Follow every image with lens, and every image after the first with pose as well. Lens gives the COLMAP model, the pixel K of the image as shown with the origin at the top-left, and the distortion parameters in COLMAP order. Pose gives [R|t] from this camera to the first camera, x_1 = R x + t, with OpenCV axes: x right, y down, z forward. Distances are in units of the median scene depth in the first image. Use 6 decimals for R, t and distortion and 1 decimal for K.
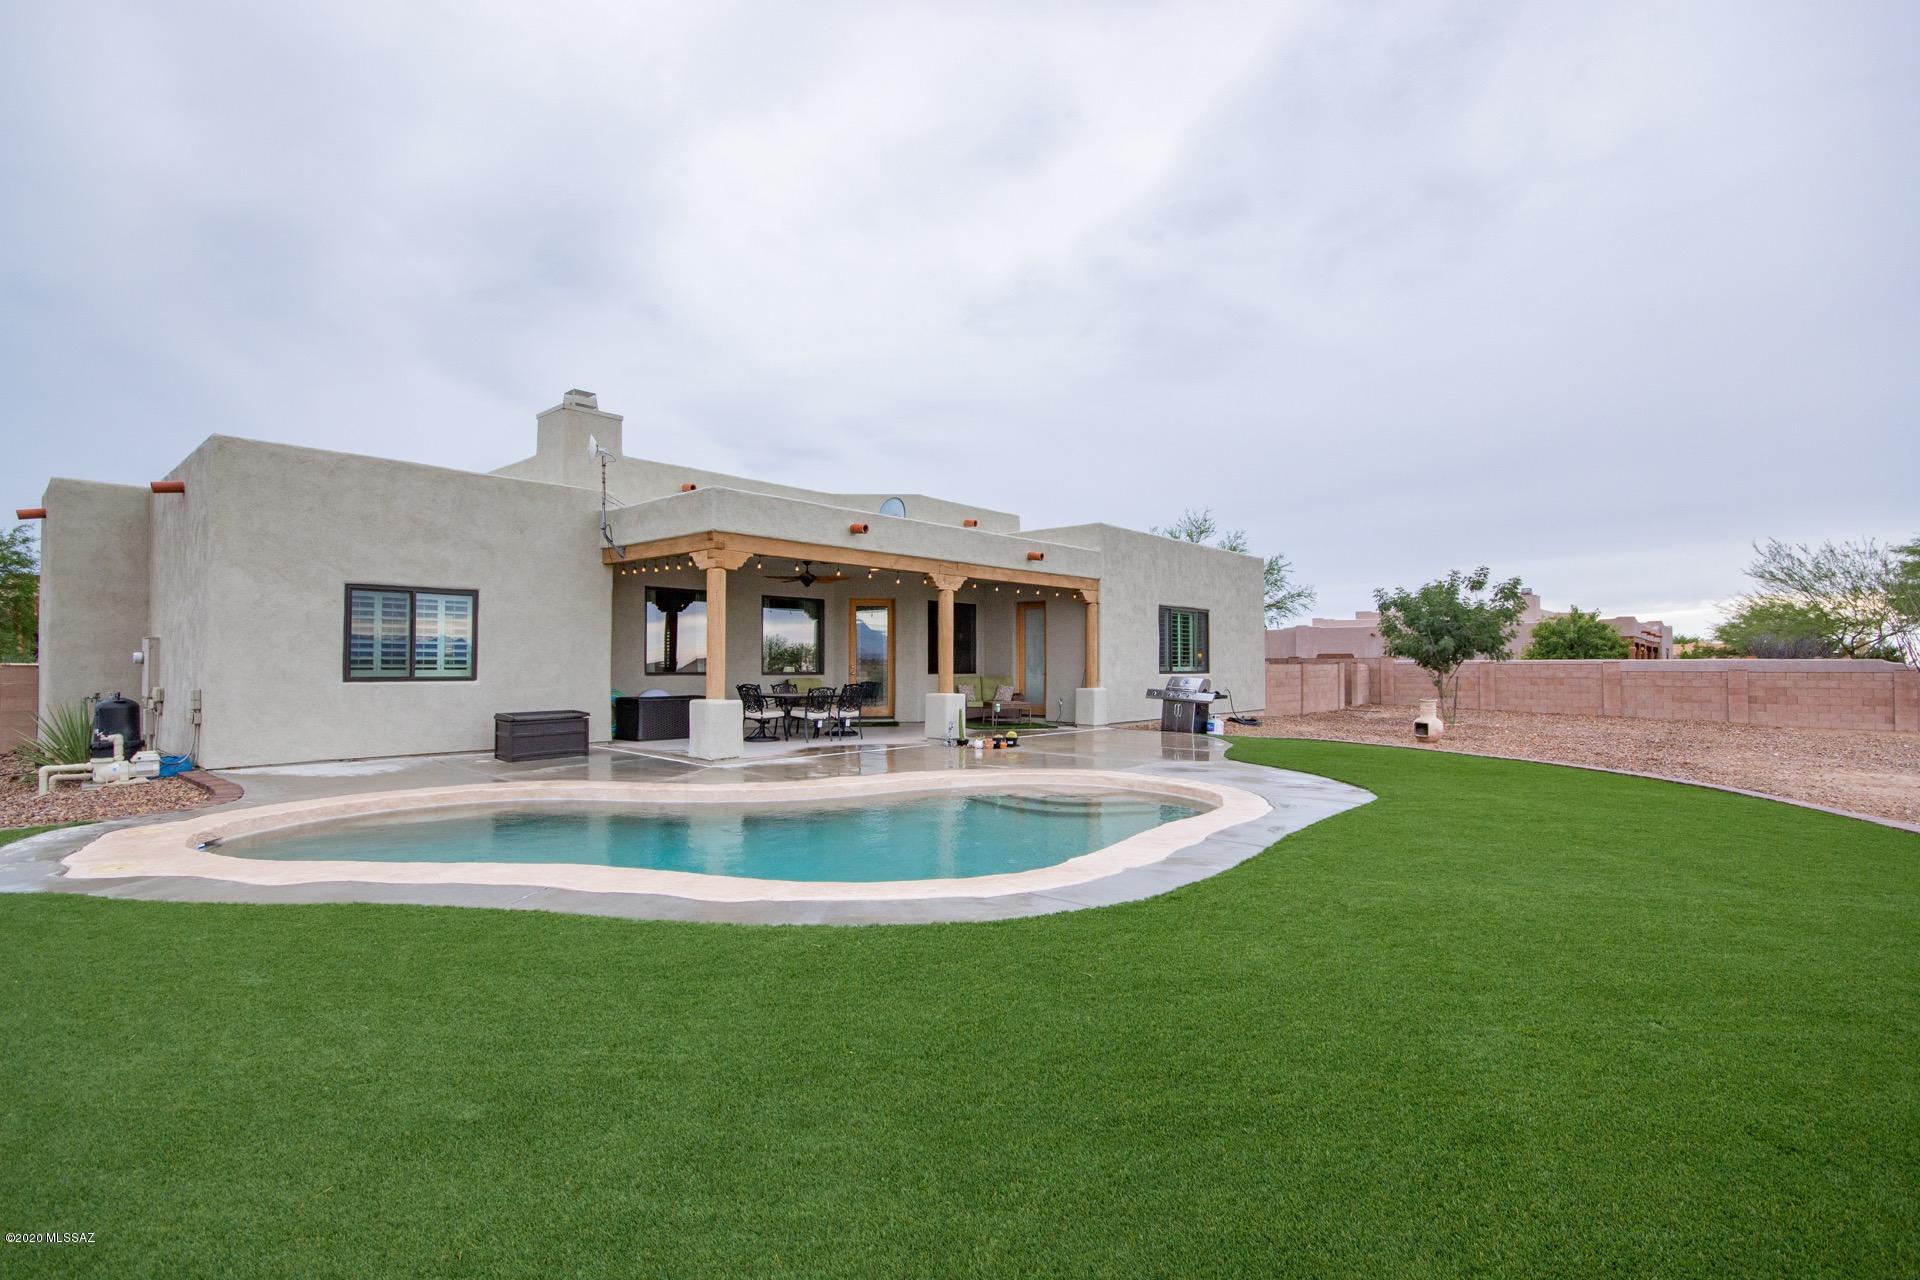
lens RADIAL K [[890.5, 0, 967.6], [0, 890.5, 633.7], [0, 0, 1]] dist [0.002495, 0.000383]
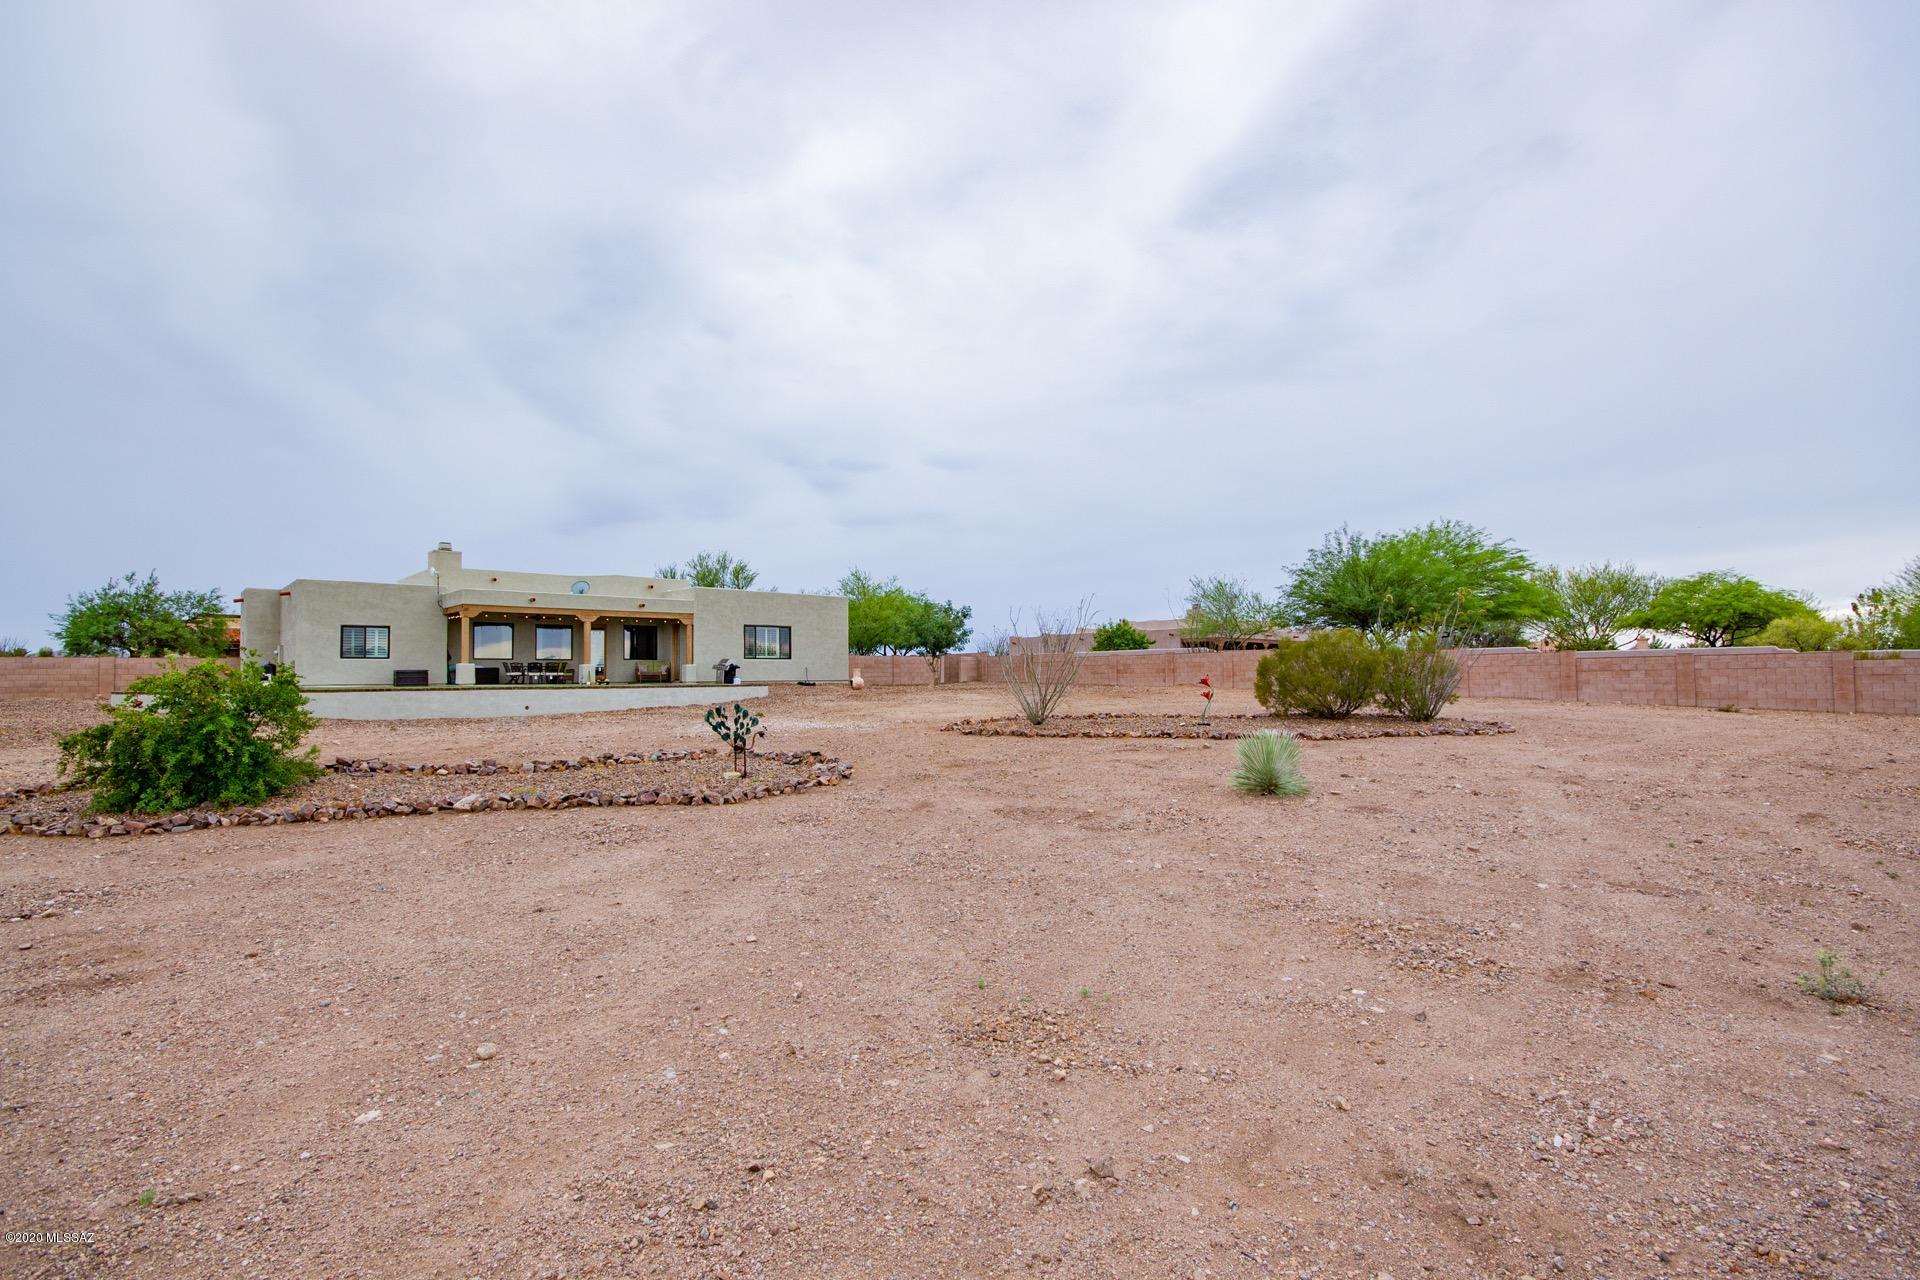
lens RADIAL K [[890.5, 0, 952.8], [0, 890.5, 647.2], [0, 0, 1]] dist [0.002495, 0.000383]
pose [[0.996712, -0.011226, -0.080249, 1.444271], [0.011745, 0.999913, 0.005996, 0.021186], [0.080175, -0.006919, 0.996757, -1.653004]]
